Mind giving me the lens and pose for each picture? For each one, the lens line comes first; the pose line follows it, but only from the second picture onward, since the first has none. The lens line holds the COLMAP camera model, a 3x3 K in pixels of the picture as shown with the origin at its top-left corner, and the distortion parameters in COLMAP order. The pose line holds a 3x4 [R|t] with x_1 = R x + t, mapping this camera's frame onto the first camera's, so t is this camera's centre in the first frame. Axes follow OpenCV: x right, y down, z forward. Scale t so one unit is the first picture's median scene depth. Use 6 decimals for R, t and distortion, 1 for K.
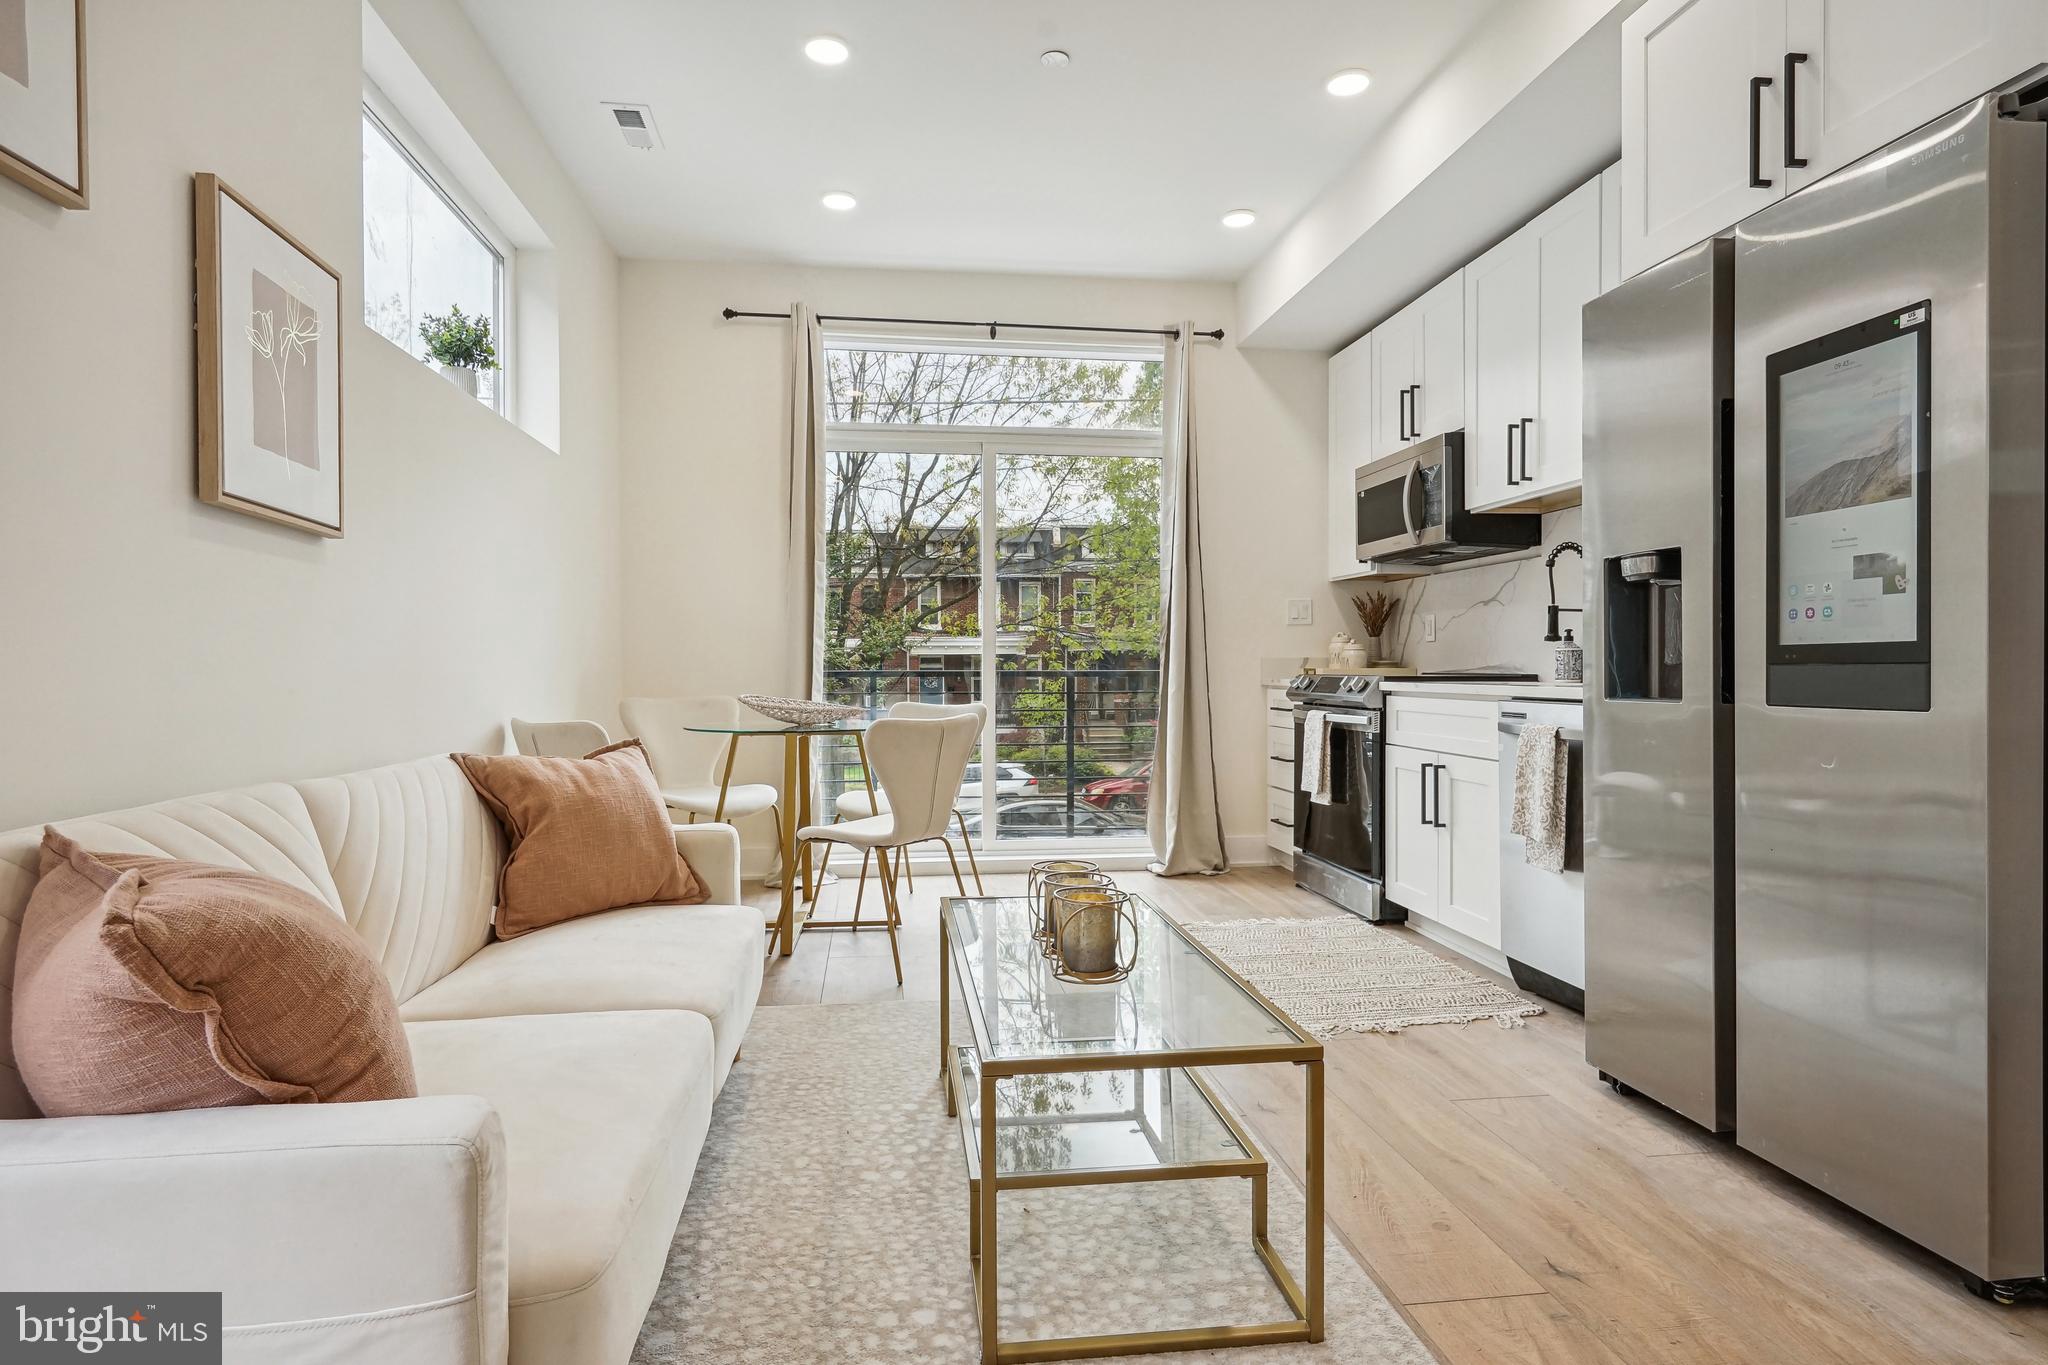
lens RADIAL K [[1078.6, 0, 1012.3], [0, 1078.6, 691.3], [0, 0, 1]] dist [-0.012798, 0.003956]
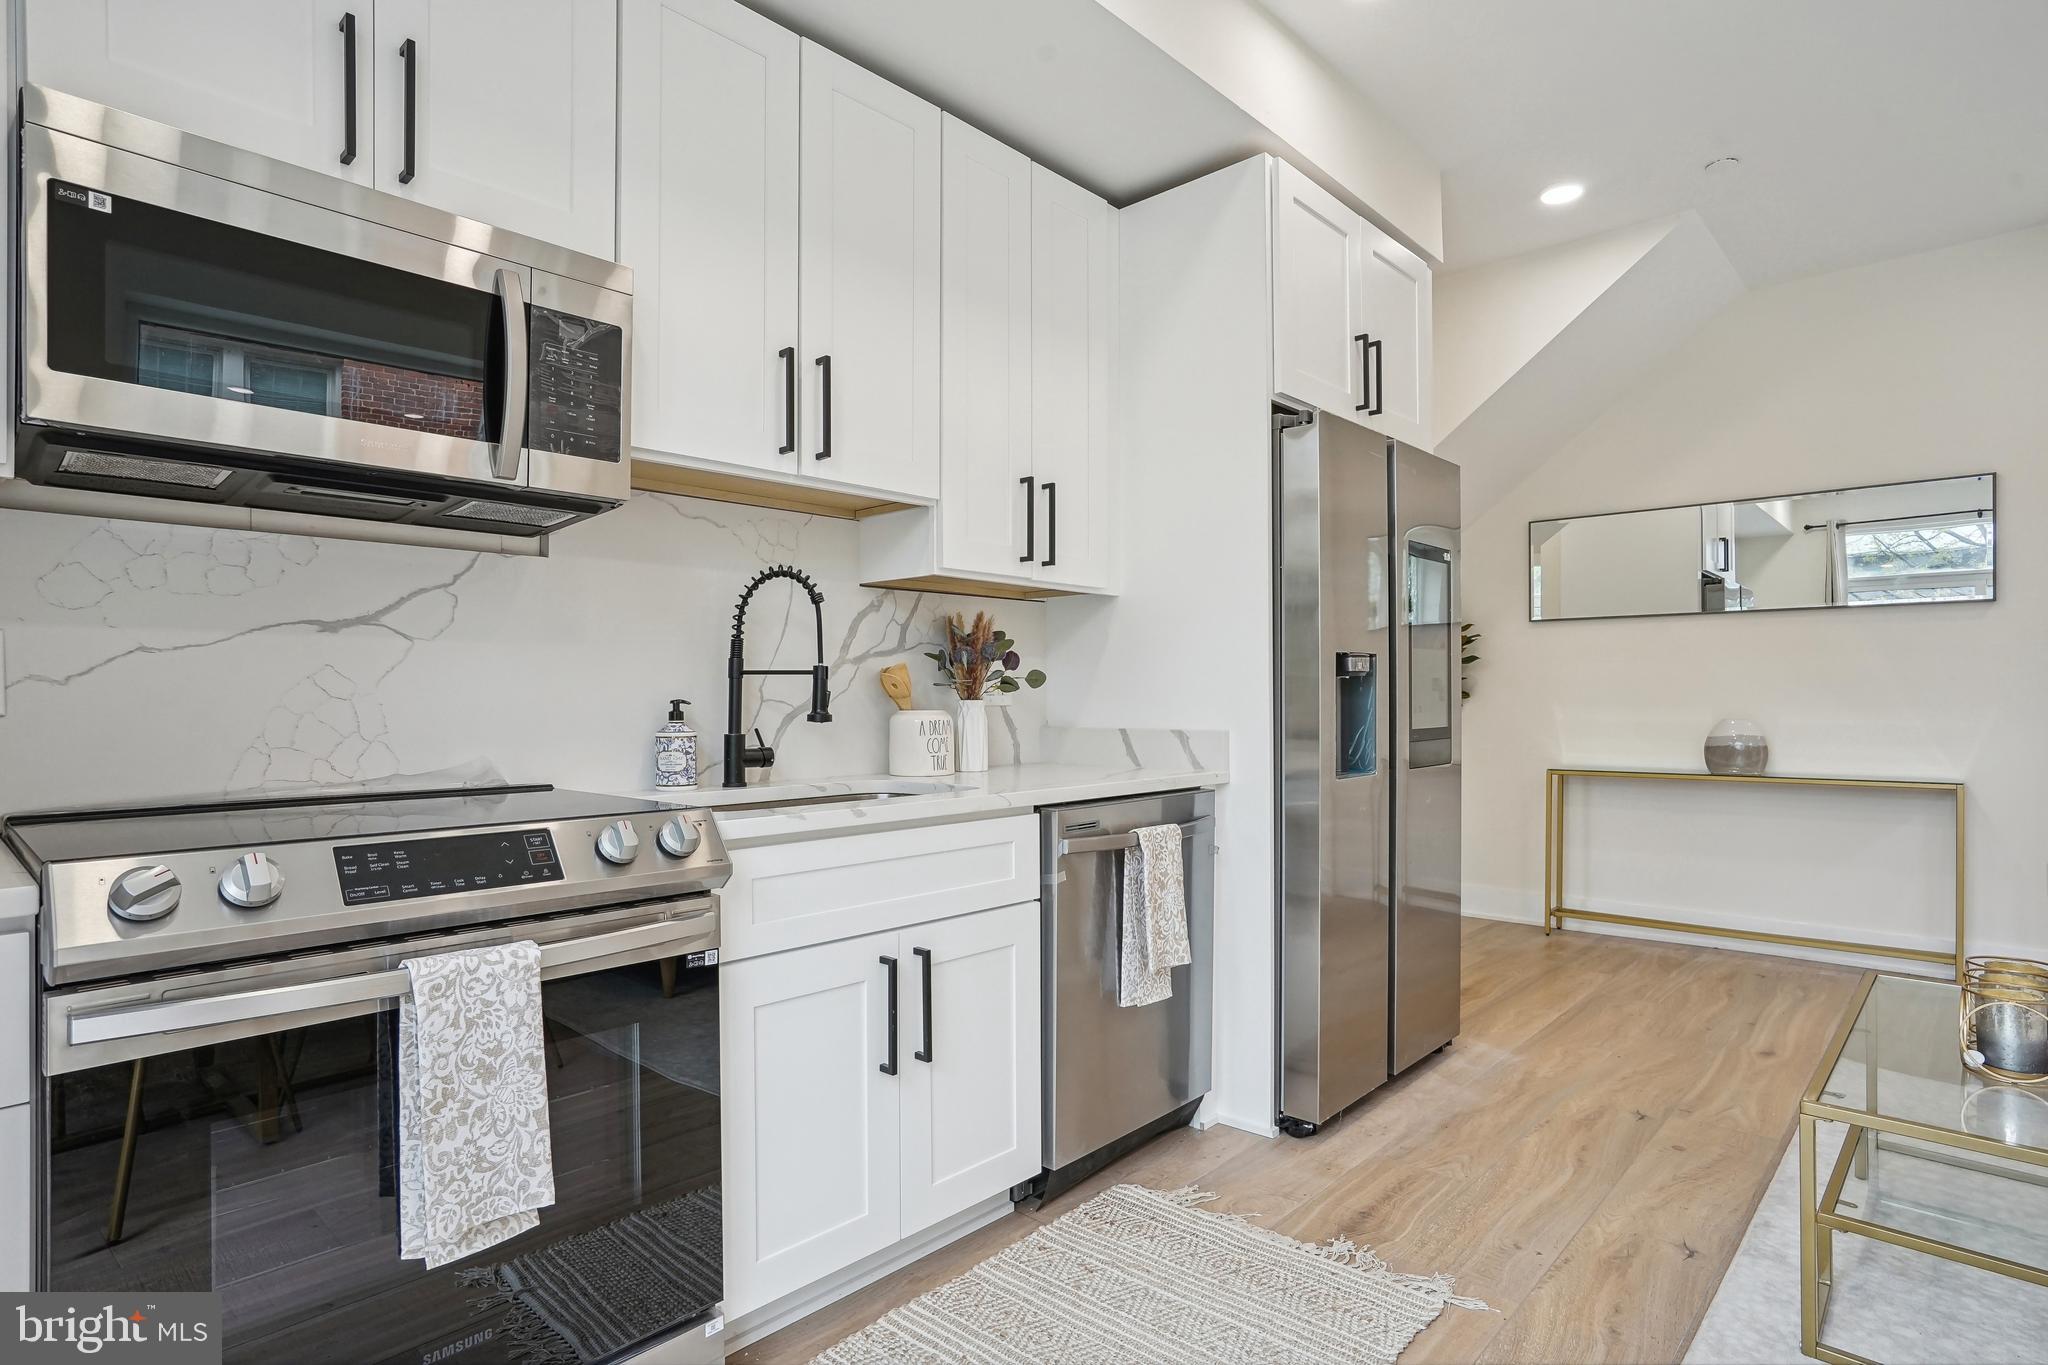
lens RADIAL K [[1078.6, 0, 1018.9], [0, 1078.6, 679.9], [0, 0, 1]] dist [-0.012798, 0.003956]
pose [[-0.647252, 0.023790, 0.761905, -0.084563], [0.027730, 0.999586, -0.007654, -0.084964], [-0.761771, 0.016173, -0.647644, 1.772107]]
